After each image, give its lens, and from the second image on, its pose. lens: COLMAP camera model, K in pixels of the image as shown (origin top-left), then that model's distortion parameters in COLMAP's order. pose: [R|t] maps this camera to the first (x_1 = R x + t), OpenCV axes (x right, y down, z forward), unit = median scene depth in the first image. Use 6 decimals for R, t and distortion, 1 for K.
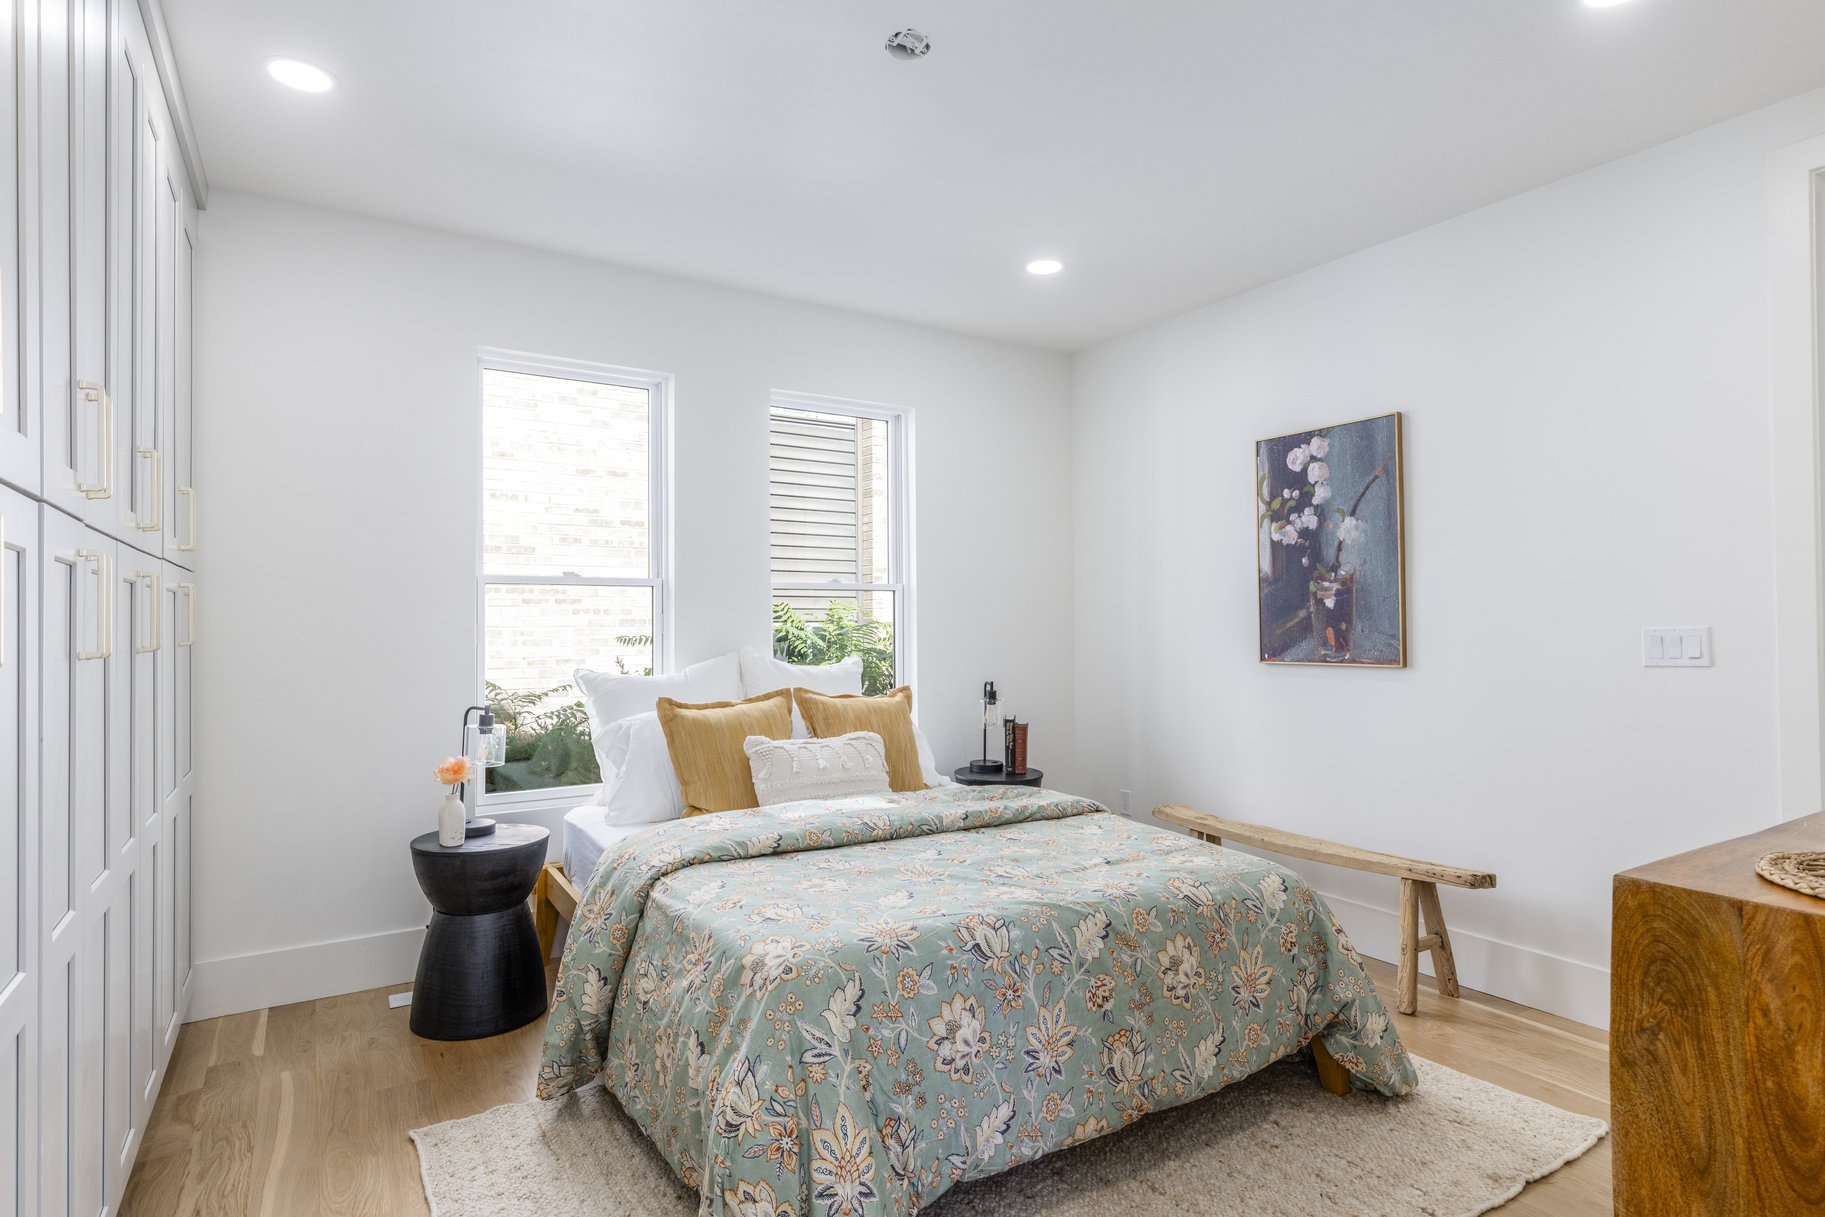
lens RADIAL K [[995.0, 0, 917.6], [0, 995.0, 608.5], [0, 0, 1]] dist [0.001959, -0.000427]
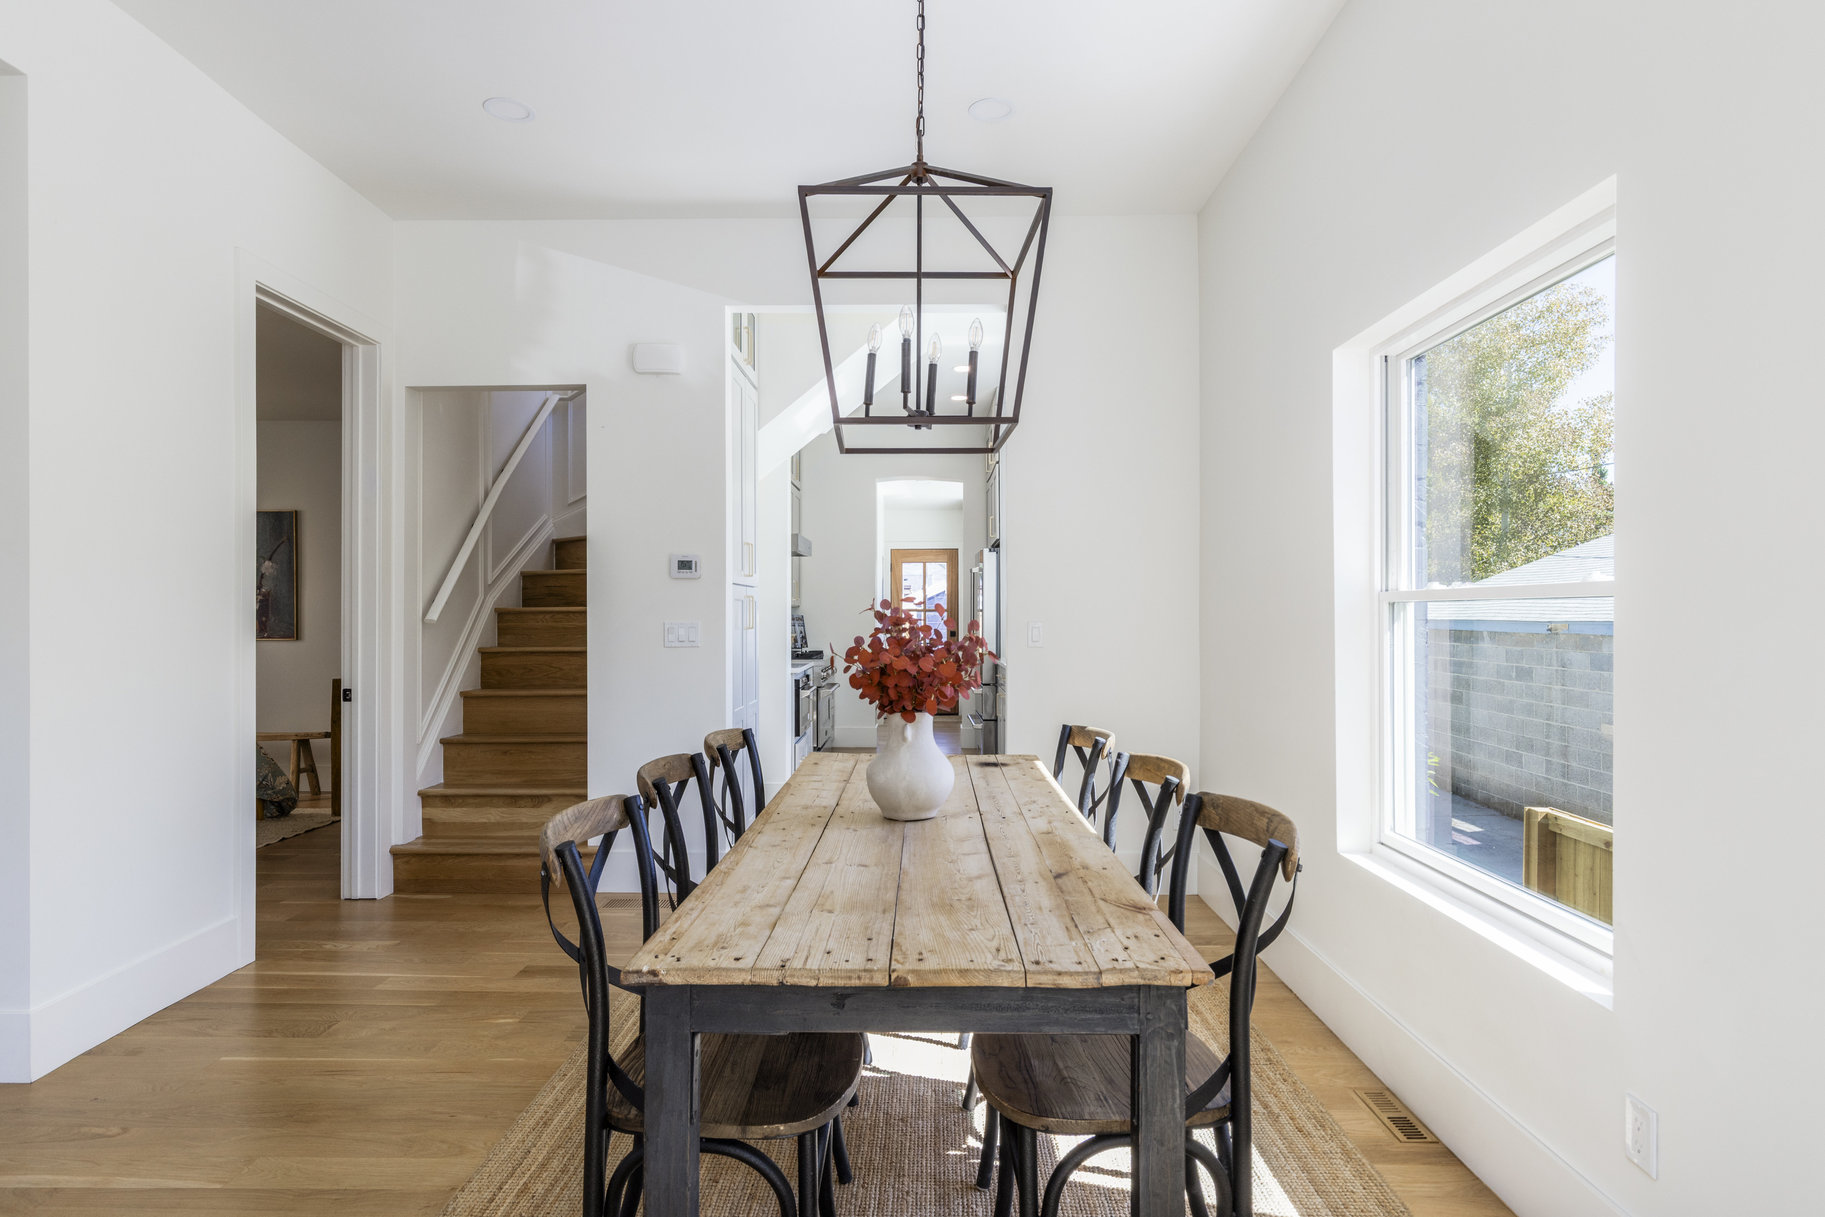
lens RADIAL K [[995.0, 0, 906.5], [0, 995.0, 614.3], [0, 0, 1]] dist [0.001959, -0.000427]
pose [[0.557276, 0.008769, 0.830281, -0.523657], [-0.016881, 0.999857, 0.000770, -0.013546], [-0.830155, -0.014445, 0.557345, -1.210921]]
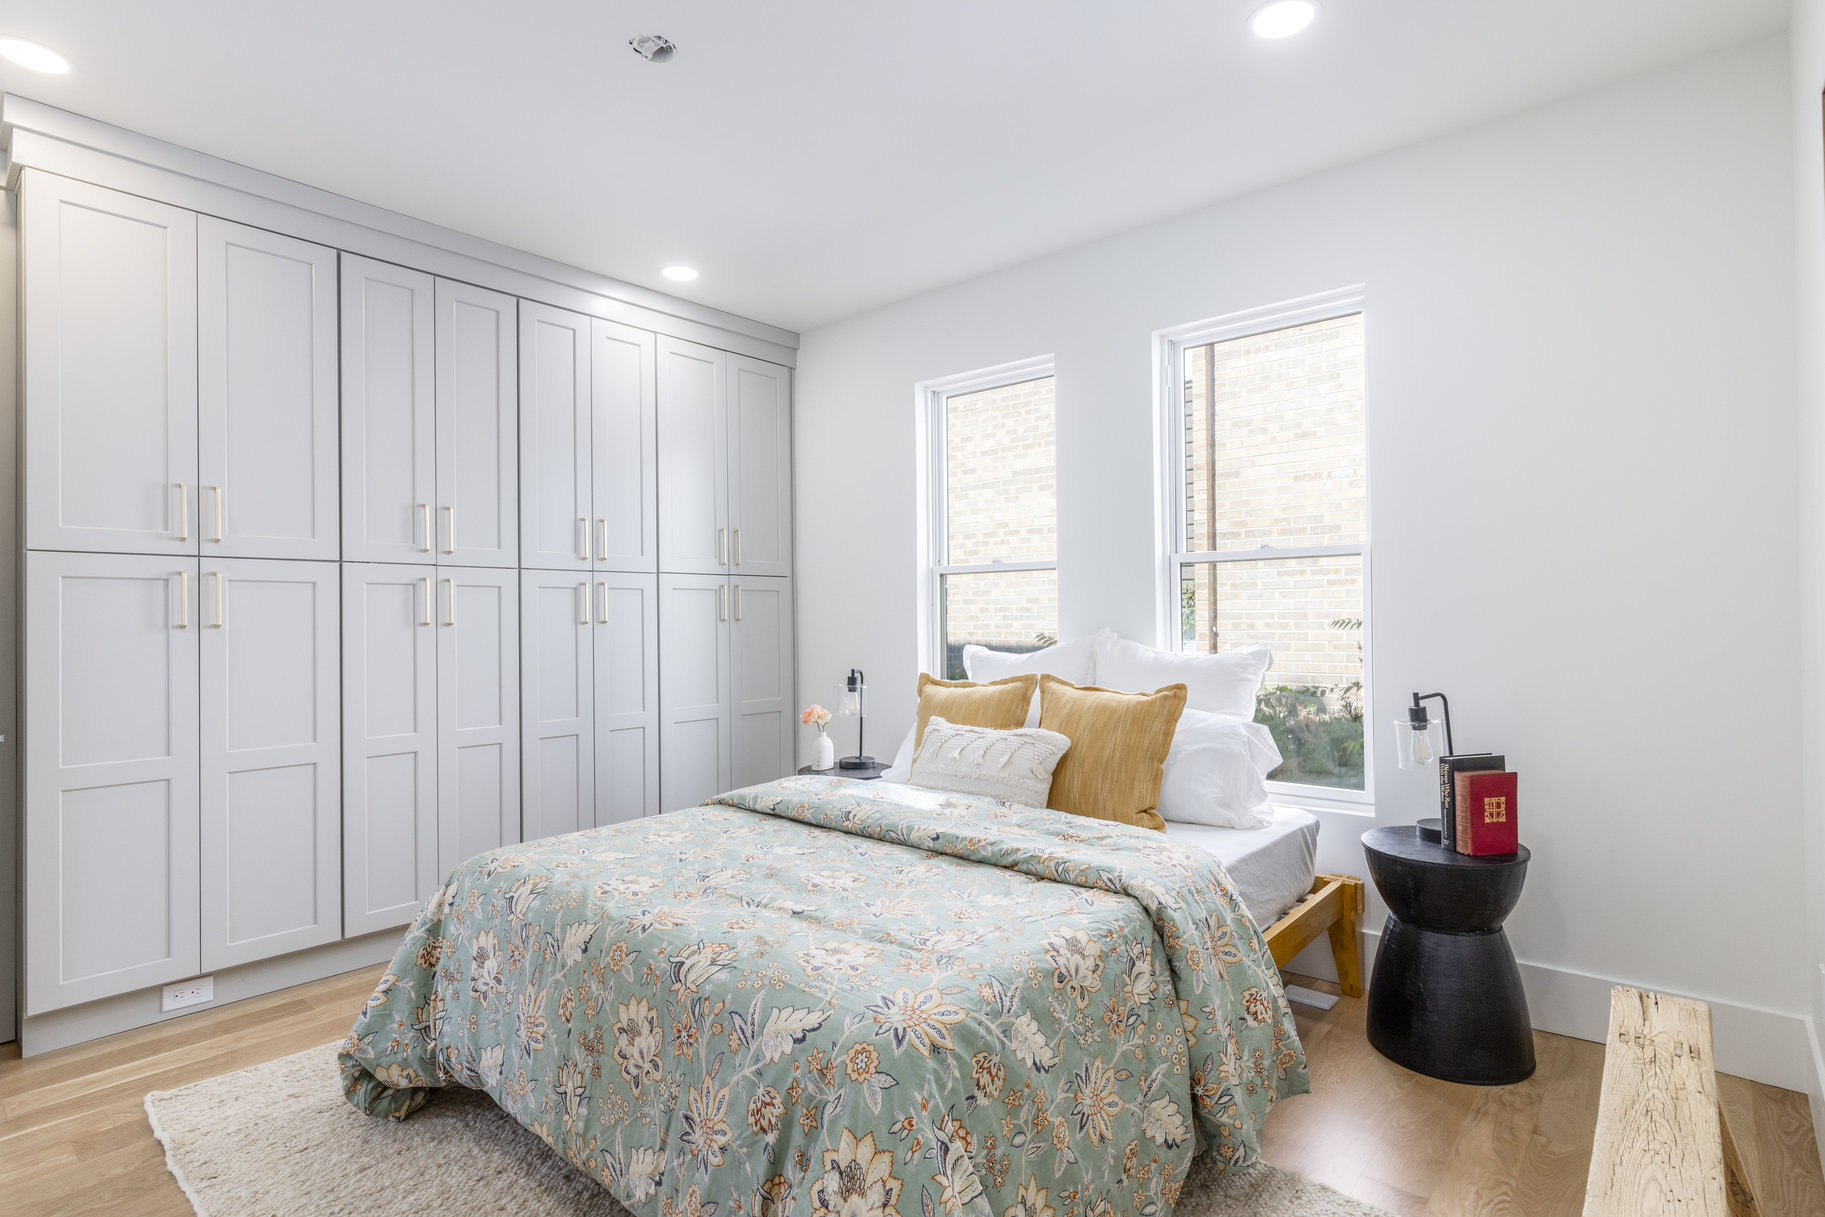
lens RADIAL K [[942.3, 0, 919.5], [0, 942.3, 614.6], [0, 0, 1]] dist [0.002824, -0.001613]
pose [[0.260633, 0.000082, -0.965438, 0.863031], [0.021707, 0.999747, 0.005945, 0.022176], [0.965194, -0.022506, 0.260565, 0.854402]]
